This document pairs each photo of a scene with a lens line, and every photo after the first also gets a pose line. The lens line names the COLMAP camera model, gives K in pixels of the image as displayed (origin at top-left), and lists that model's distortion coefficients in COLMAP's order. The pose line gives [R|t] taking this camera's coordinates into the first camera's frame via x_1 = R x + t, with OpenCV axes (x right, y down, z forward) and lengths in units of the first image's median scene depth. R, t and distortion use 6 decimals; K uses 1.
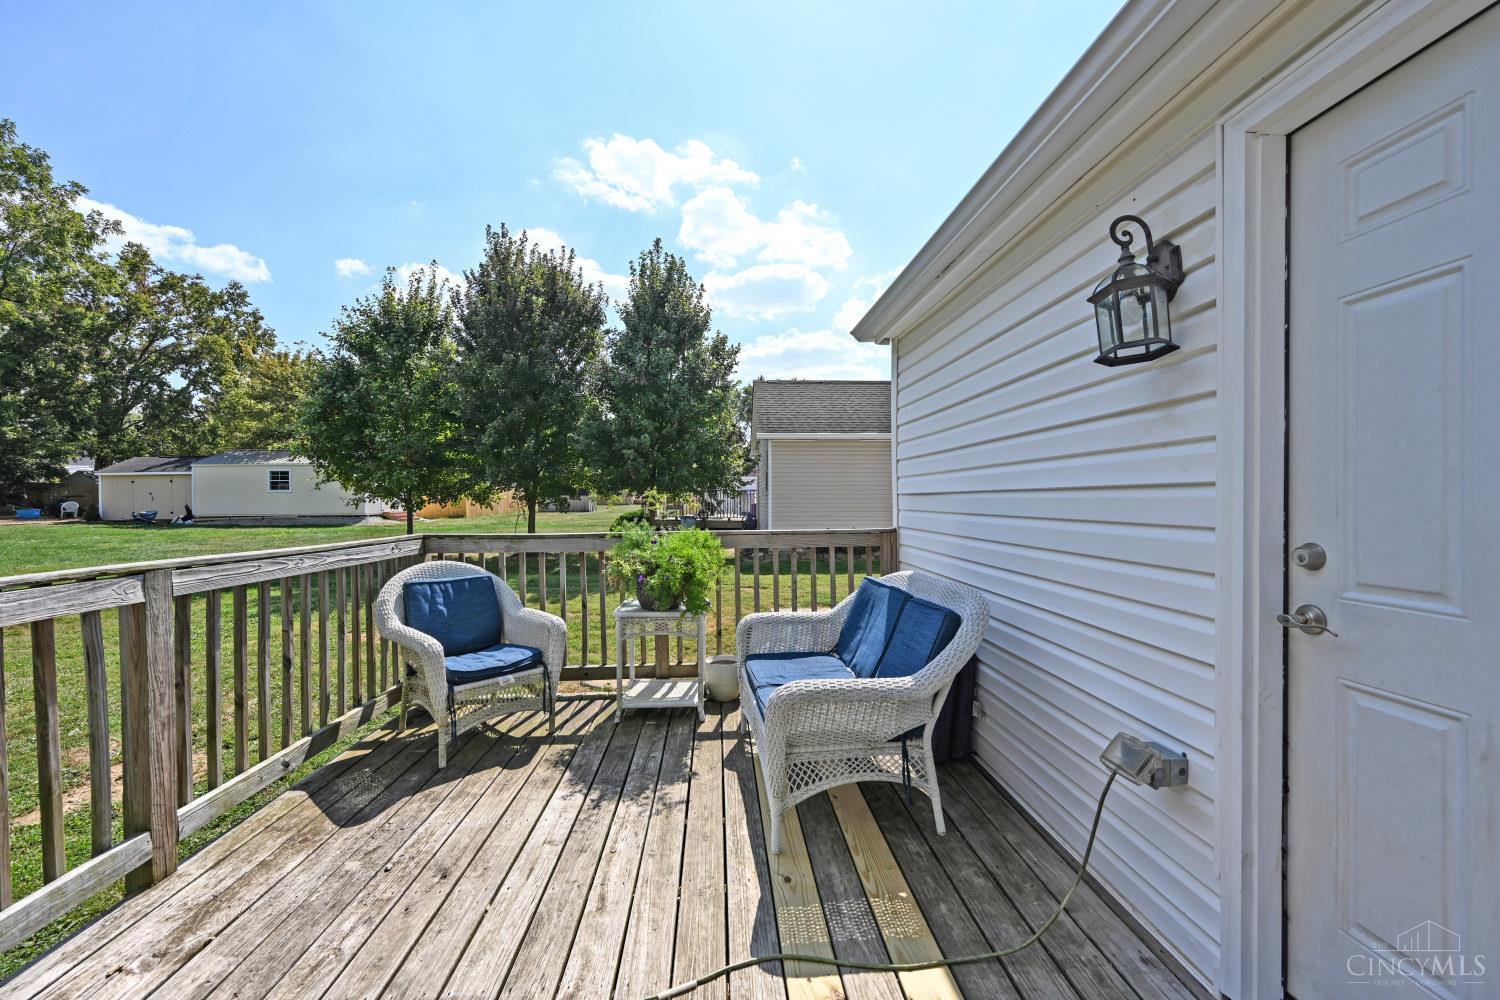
lens RADIAL K [[590.9, 0, 749.8], [0, 590.9, 499.1], [0, 0, 1]] dist [-0.002994, -0.000049]
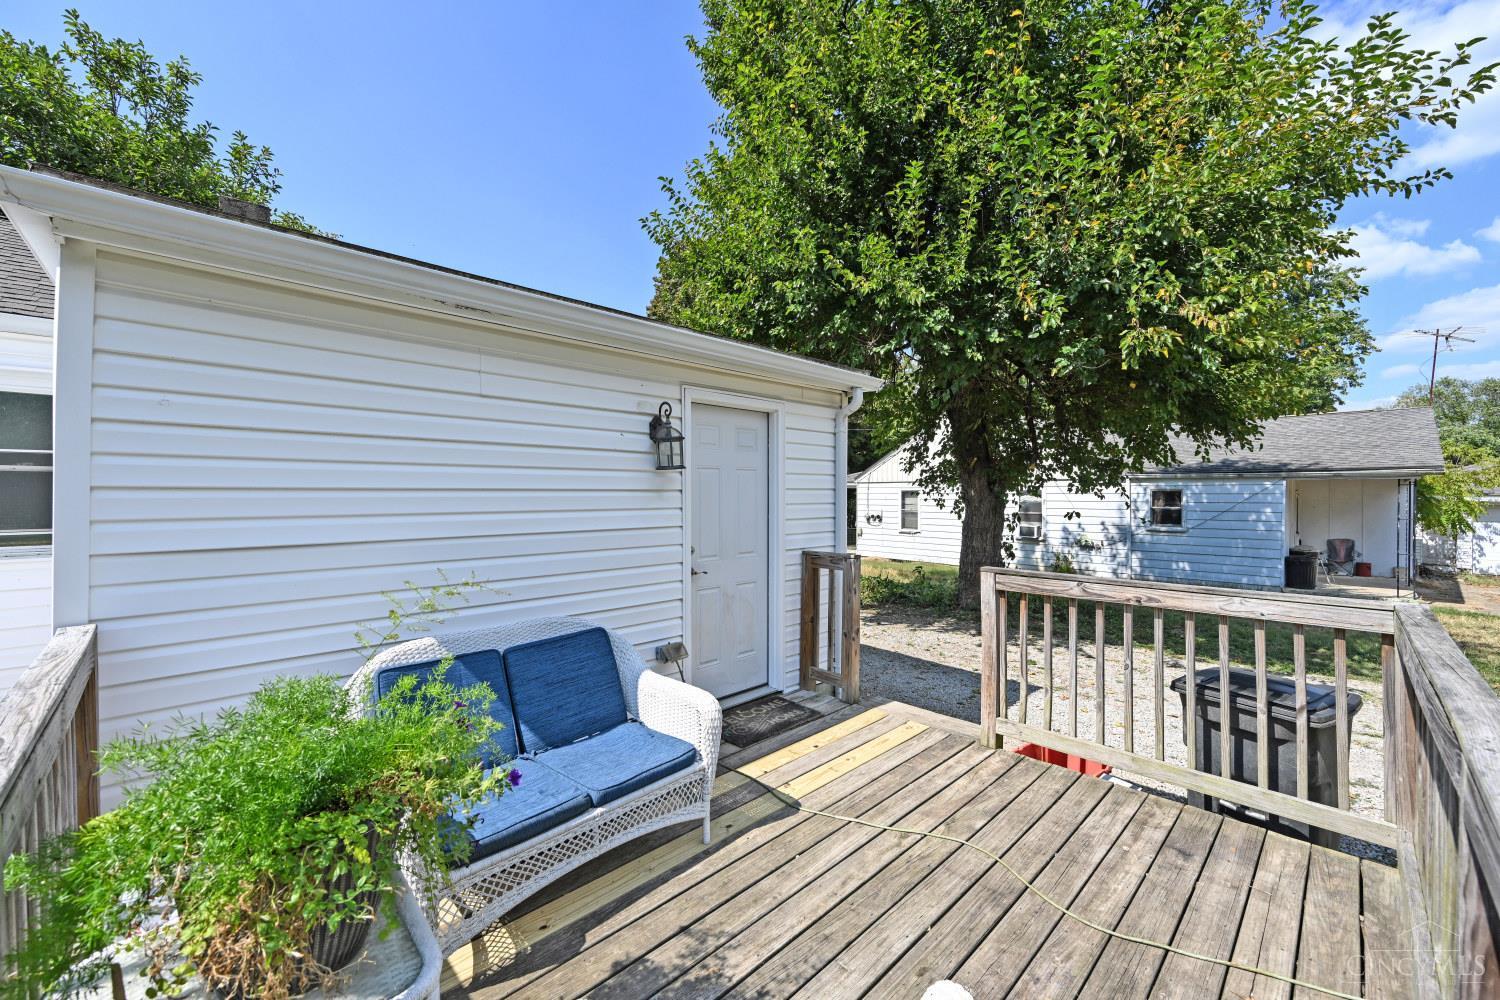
lens RADIAL K [[590.9, 0, 749.2], [0, 590.9, 497.0], [0, 0, 1]] dist [-0.002994, -0.000049]
pose [[-0.654566, 0.006707, 0.755975, -1.063937], [0.012241, 0.999924, 0.001728, -0.124196], [-0.755906, 0.010385, -0.654598, 1.964521]]
